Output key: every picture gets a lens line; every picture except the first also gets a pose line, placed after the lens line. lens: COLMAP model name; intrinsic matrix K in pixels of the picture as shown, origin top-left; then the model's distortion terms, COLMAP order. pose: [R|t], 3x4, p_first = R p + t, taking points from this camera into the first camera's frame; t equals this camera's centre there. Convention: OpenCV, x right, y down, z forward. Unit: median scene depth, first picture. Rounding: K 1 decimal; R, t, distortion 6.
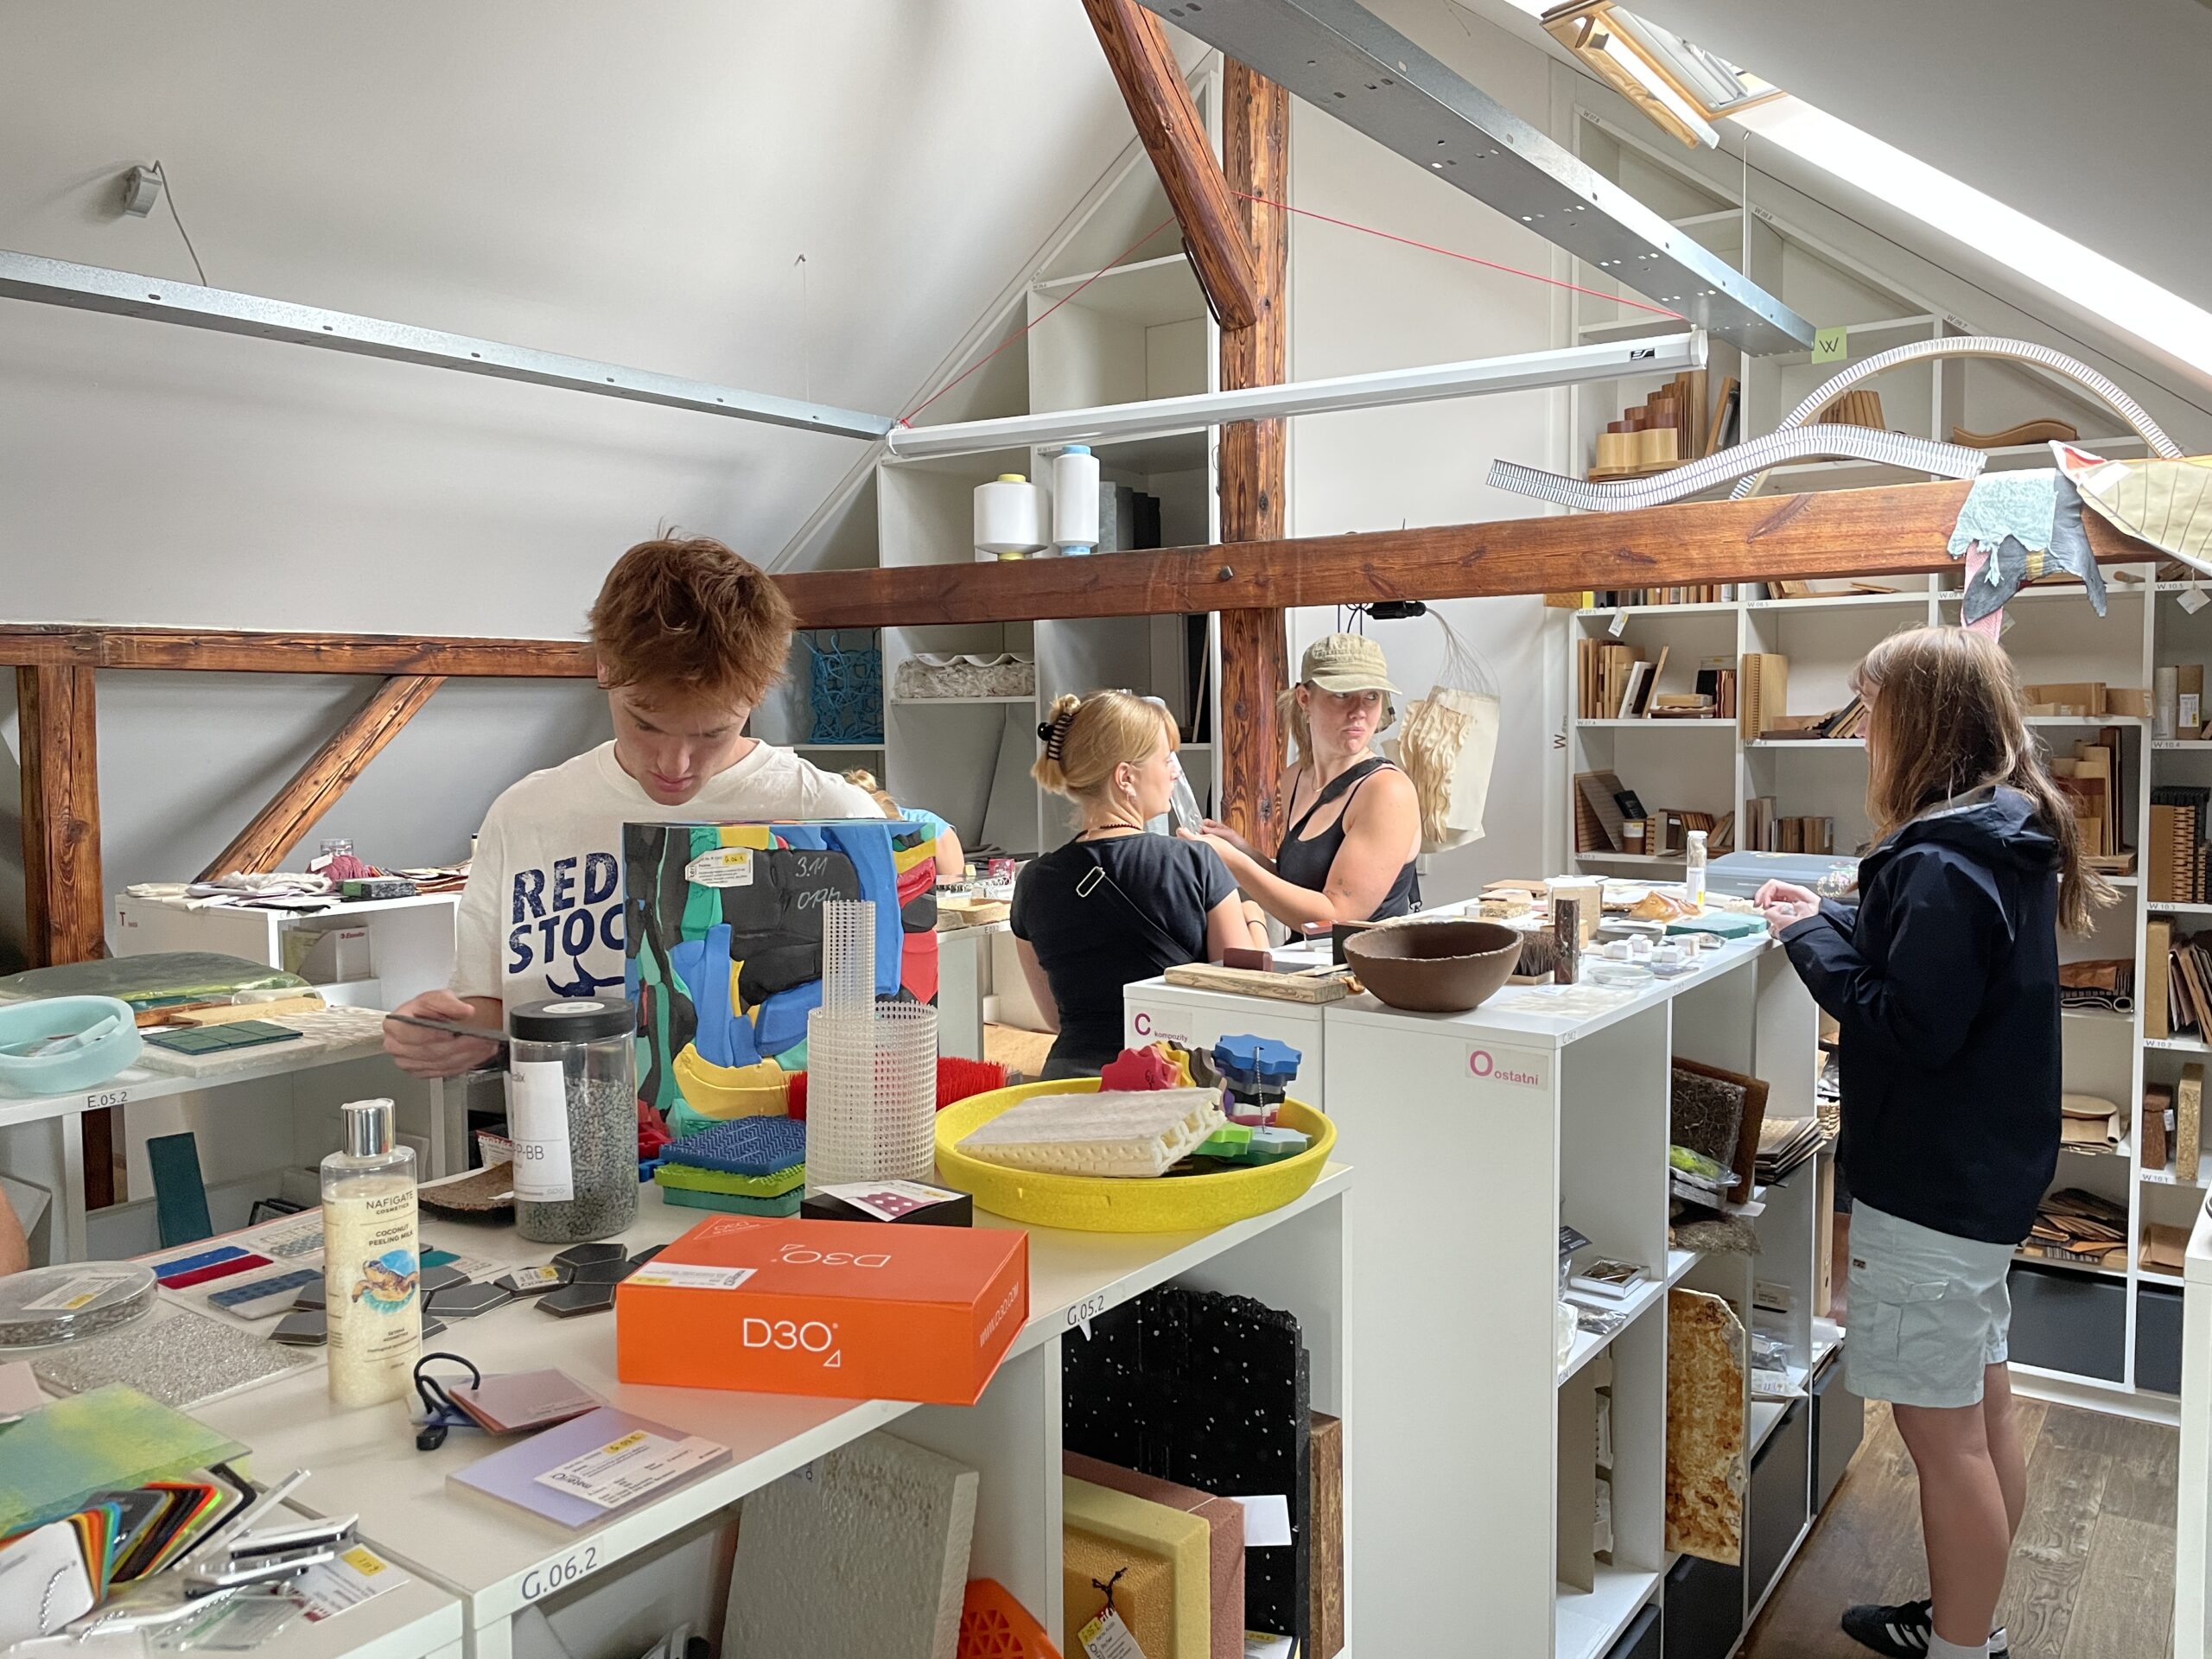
lens RADIAL K [[1715.5, 0, 1091.4], [0, 1715.5, 817.8], [0, 0, 1]] dist [0.036657, -0.049526]
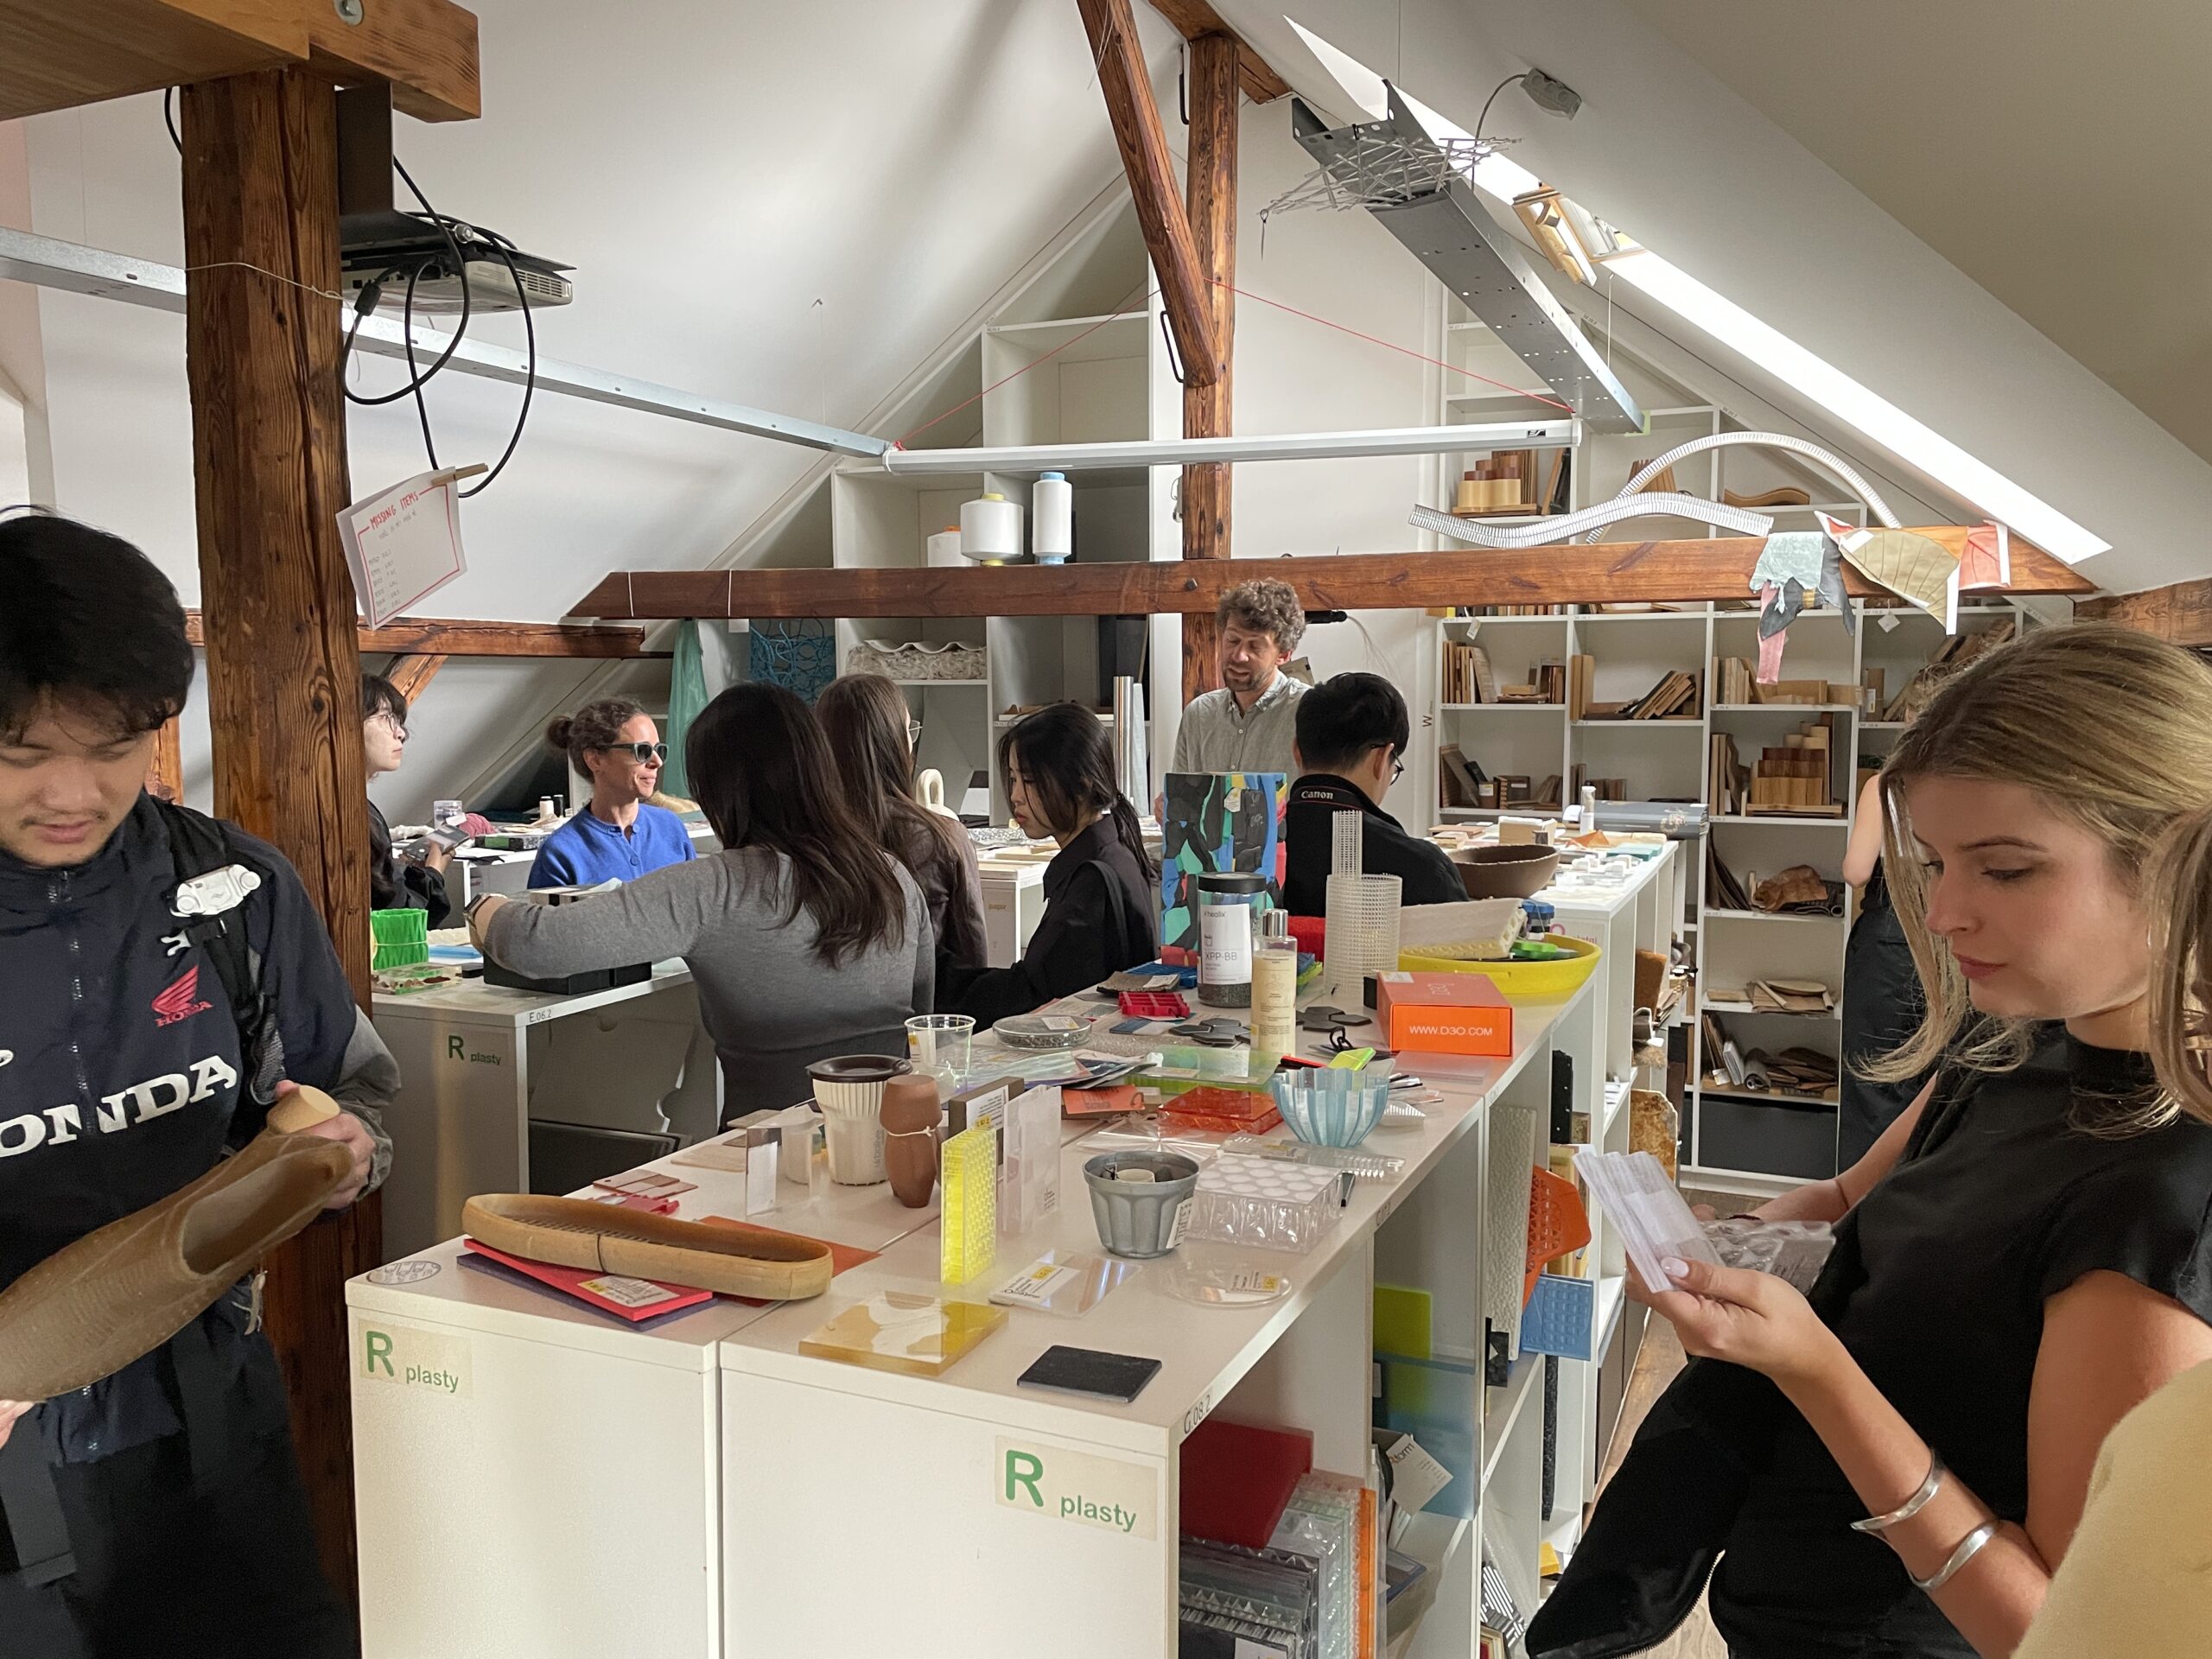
lens RADIAL K [[1715.5, 0, 1111.8], [0, 1715.5, 845.9], [0, 0, 1]] dist [0.036657, -0.049526]
pose [[0.975257, -0.010616, 0.220819, -0.254718], [0.003996, 0.999530, 0.030407, 0.009267], [-0.221038, -0.028772, 0.974841, -0.206632]]
